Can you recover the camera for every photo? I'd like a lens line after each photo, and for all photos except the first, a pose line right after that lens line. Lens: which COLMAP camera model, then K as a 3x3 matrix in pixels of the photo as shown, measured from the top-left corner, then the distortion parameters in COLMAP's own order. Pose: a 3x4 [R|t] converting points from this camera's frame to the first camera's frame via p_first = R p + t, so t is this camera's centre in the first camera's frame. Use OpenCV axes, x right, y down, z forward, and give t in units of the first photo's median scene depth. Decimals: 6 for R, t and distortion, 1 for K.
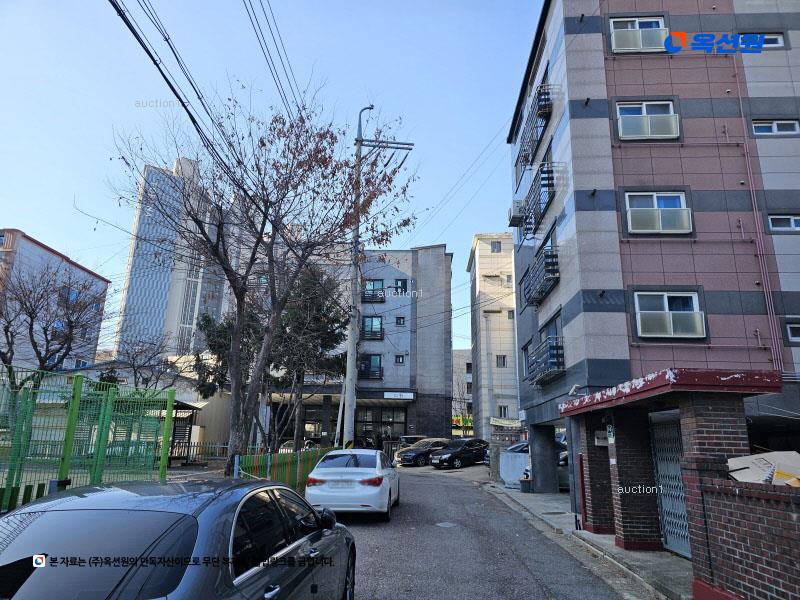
lens RADIAL K [[529.8, 0, 397.7], [0, 529.8, 287.9], [0, 0, 1]] dist [0.098670, -0.082015]
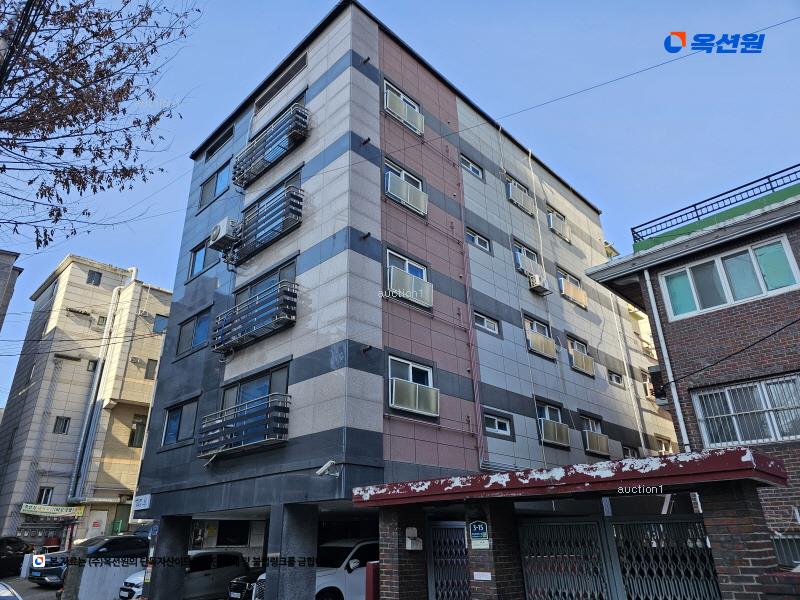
lens RADIAL K [[529.8, 0, 397.7], [0, 529.8, 287.9], [0, 0, 1]] dist [0.098670, -0.082015]
pose [[0.676854, 0.287303, 0.677736, -0.156241], [-0.189623, 0.957669, -0.216595, 0.078952], [-0.711275, 0.018088, 0.702681, 0.337427]]
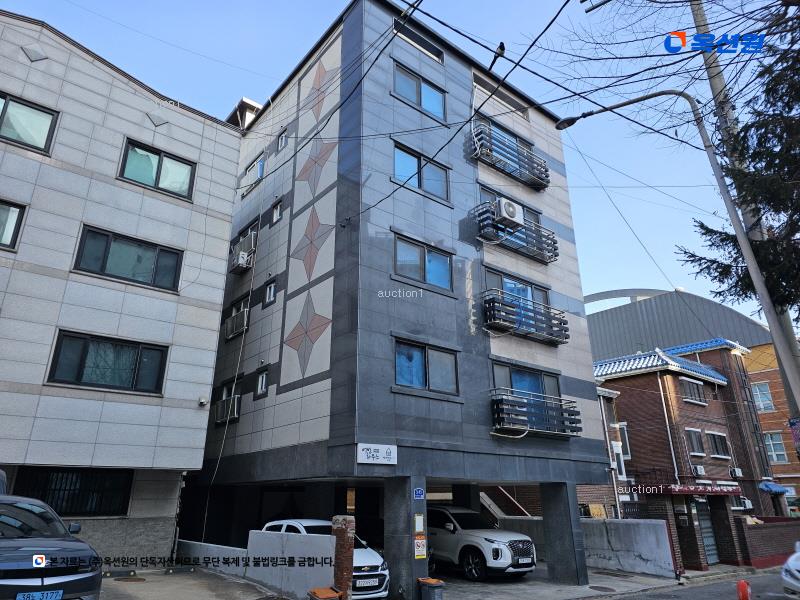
lens RADIAL K [[529.8, 0, 397.7], [0, 529.8, 287.9], [0, 0, 1]] dist [0.098670, -0.082015]
pose [[-0.652478, 0.250184, 0.715319, -0.288466], [-0.231464, 0.833028, -0.502482, 0.517571], [-0.721594, -0.493429, -0.485624, 1.883147]]
